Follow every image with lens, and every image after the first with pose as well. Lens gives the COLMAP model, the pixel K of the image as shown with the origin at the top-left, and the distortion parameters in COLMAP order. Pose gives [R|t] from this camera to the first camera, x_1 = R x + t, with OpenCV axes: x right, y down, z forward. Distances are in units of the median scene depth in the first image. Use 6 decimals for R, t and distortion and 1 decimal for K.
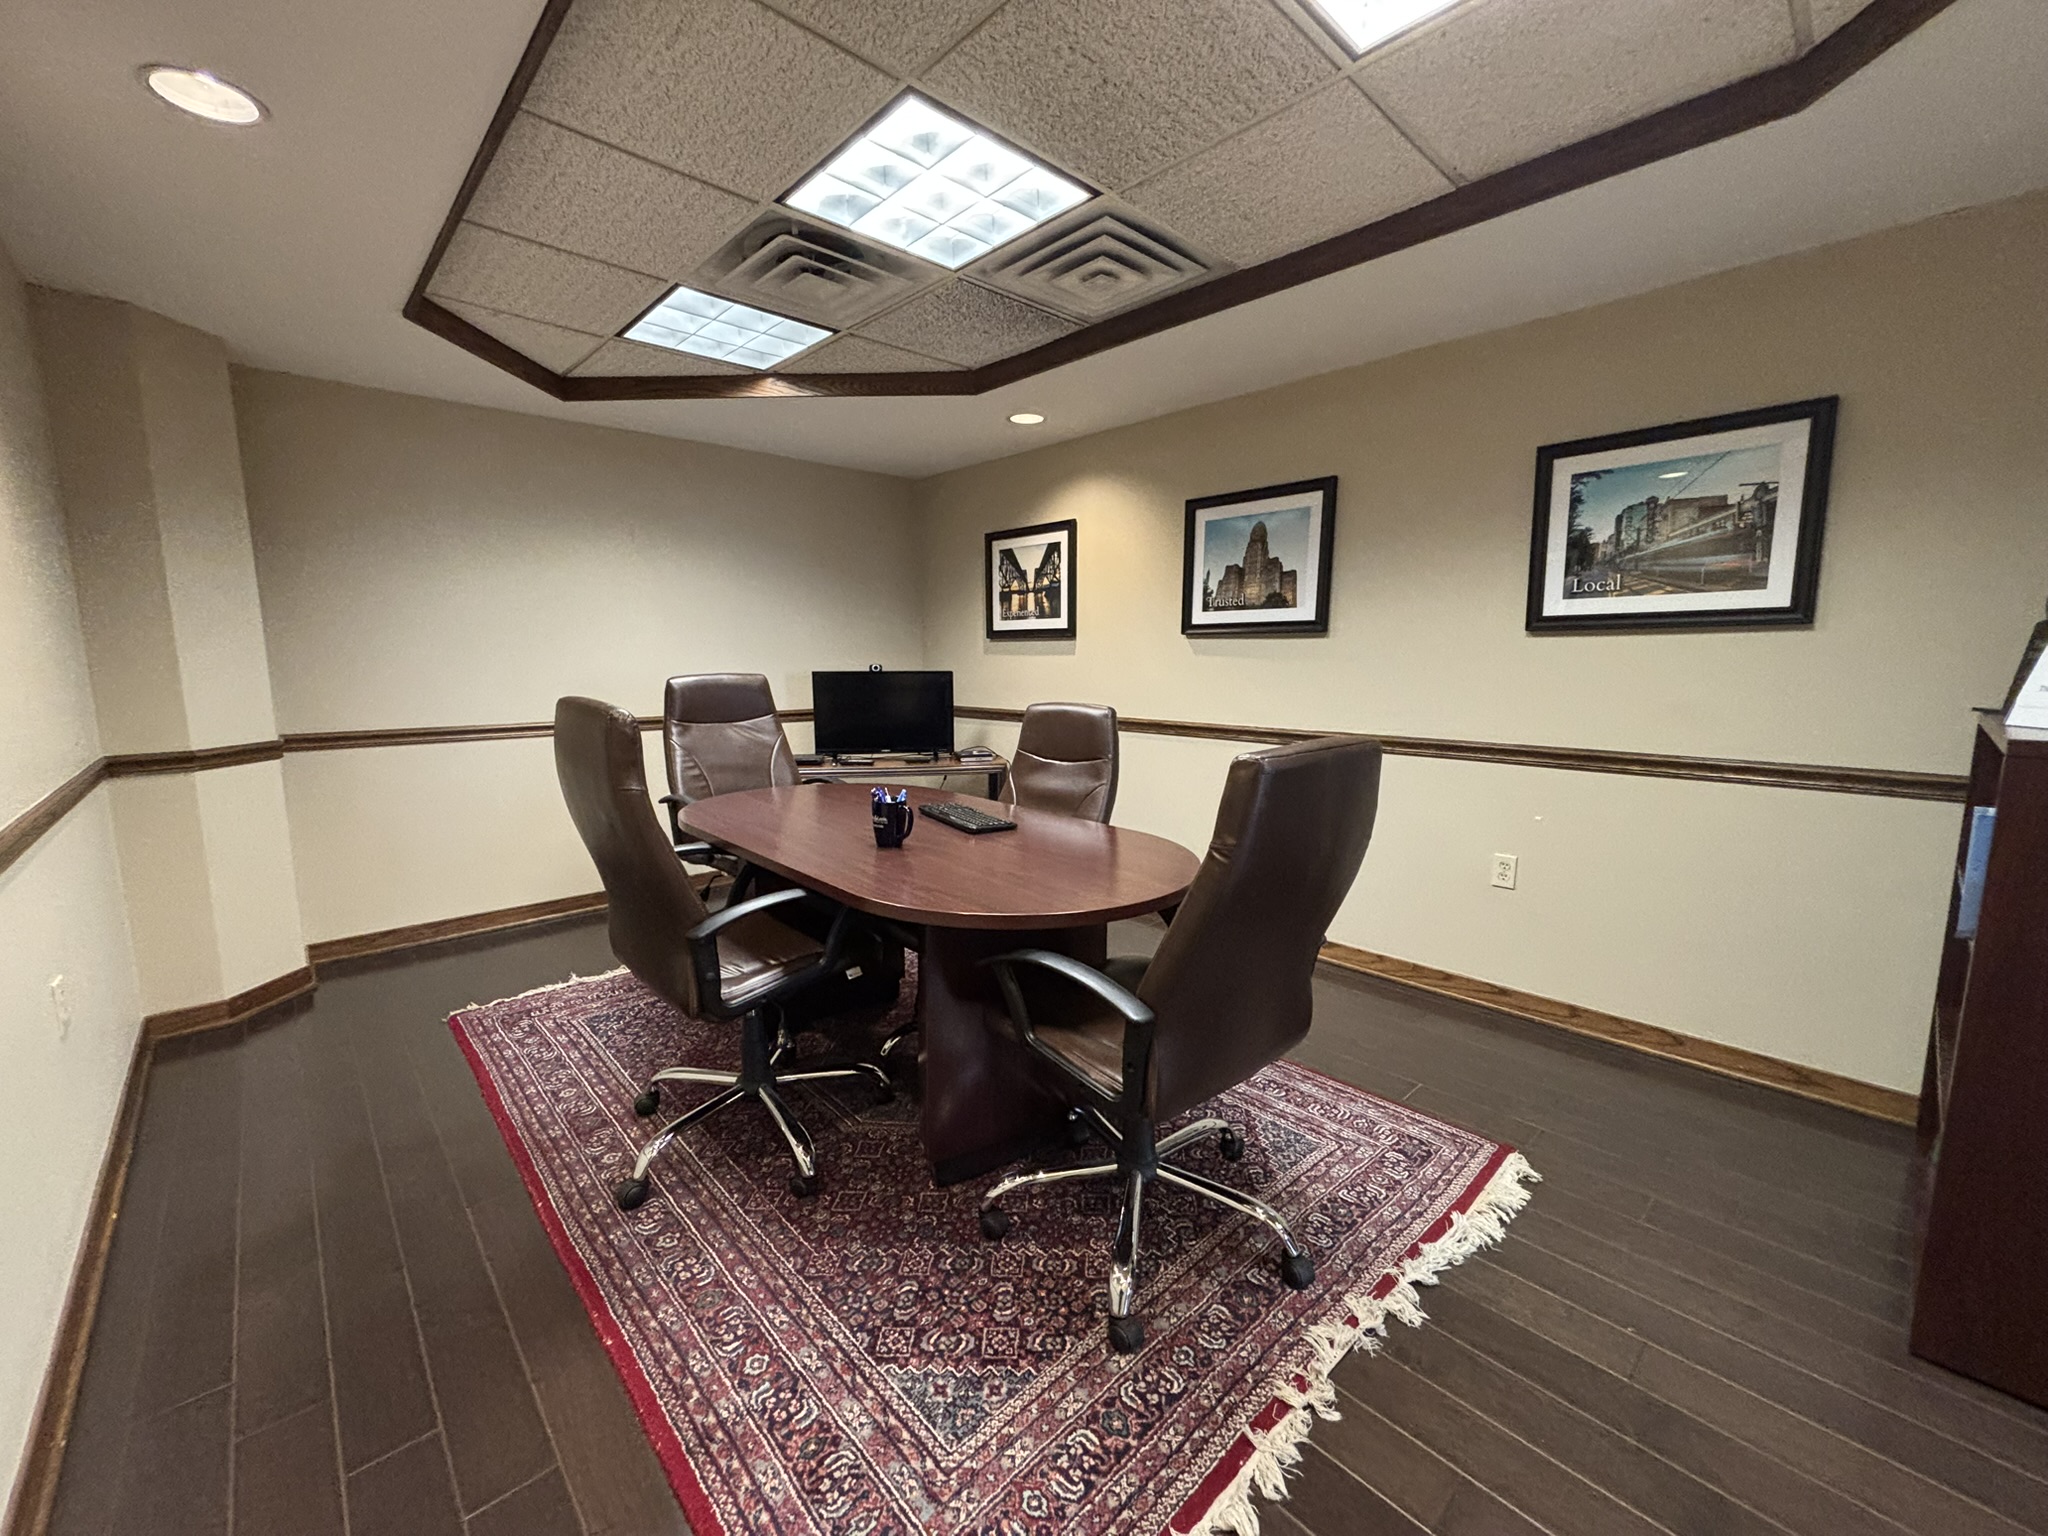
lens RADIAL K [[821.8, 0, 1024.0], [0, 821.8, 768.0], [0, 0, 1]] dist [-0.001296, -0.000595]
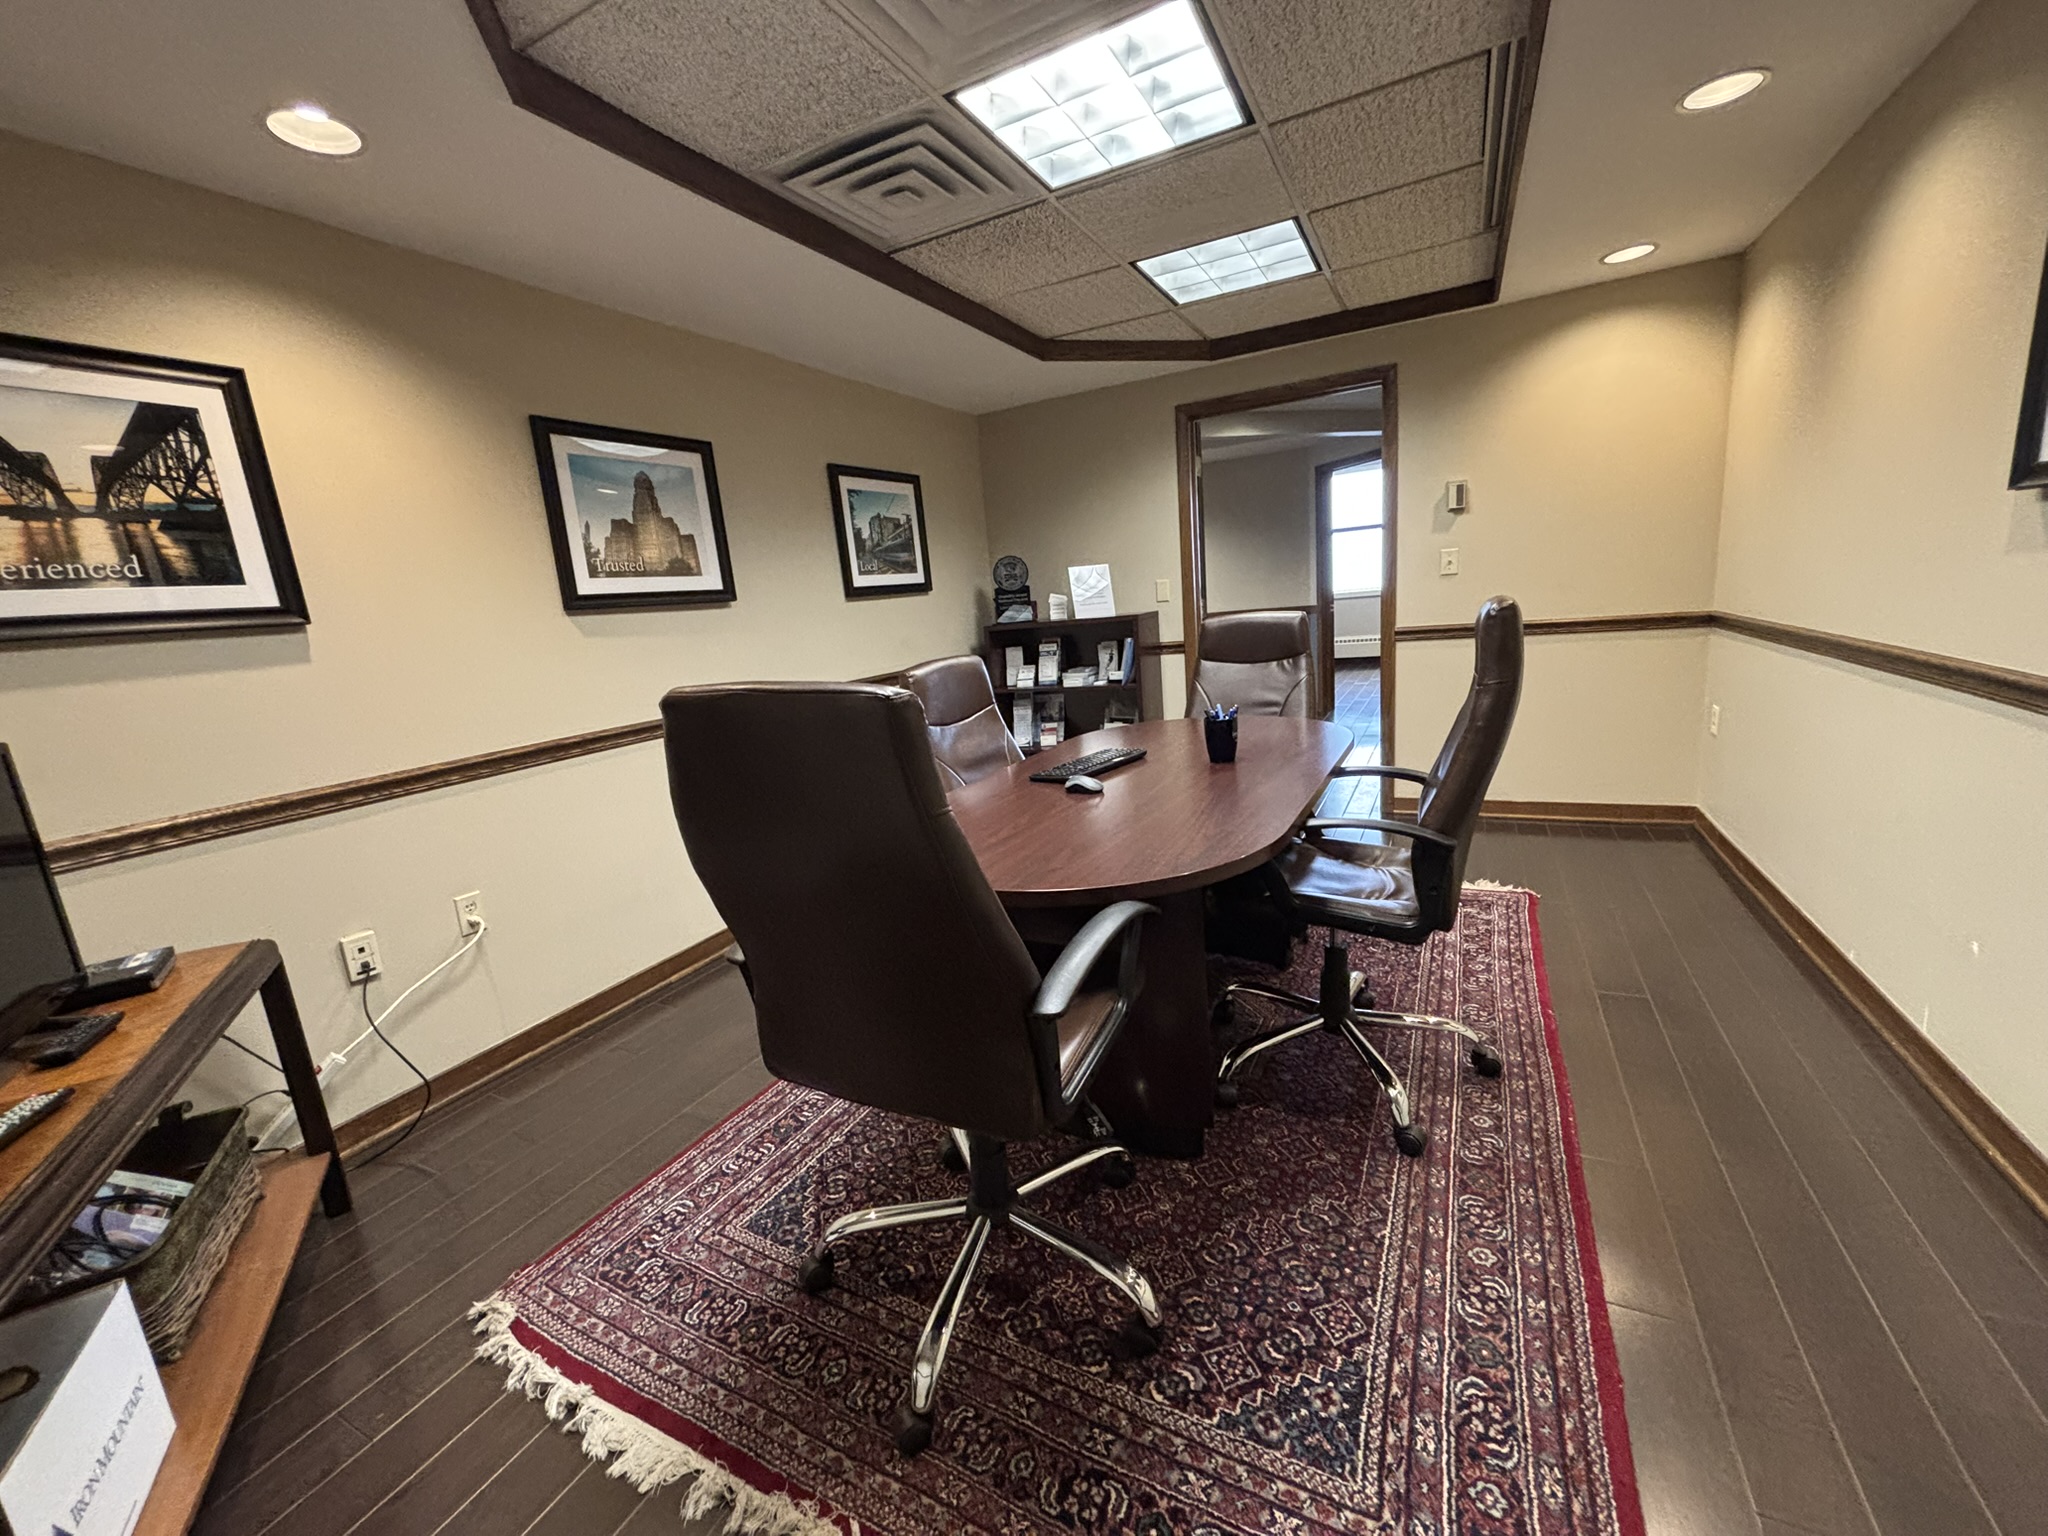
lens RADIAL K [[821.8, 0, 1024.0], [0, 821.8, 768.0], [0, 0, 1]] dist [-0.001296, -0.000595]
pose [[-0.334965, -0.158674, 0.928774, -0.703333], [0.216482, 0.946388, 0.239759, -0.137395], [-0.917024, 0.281374, -0.282657, 1.017918]]
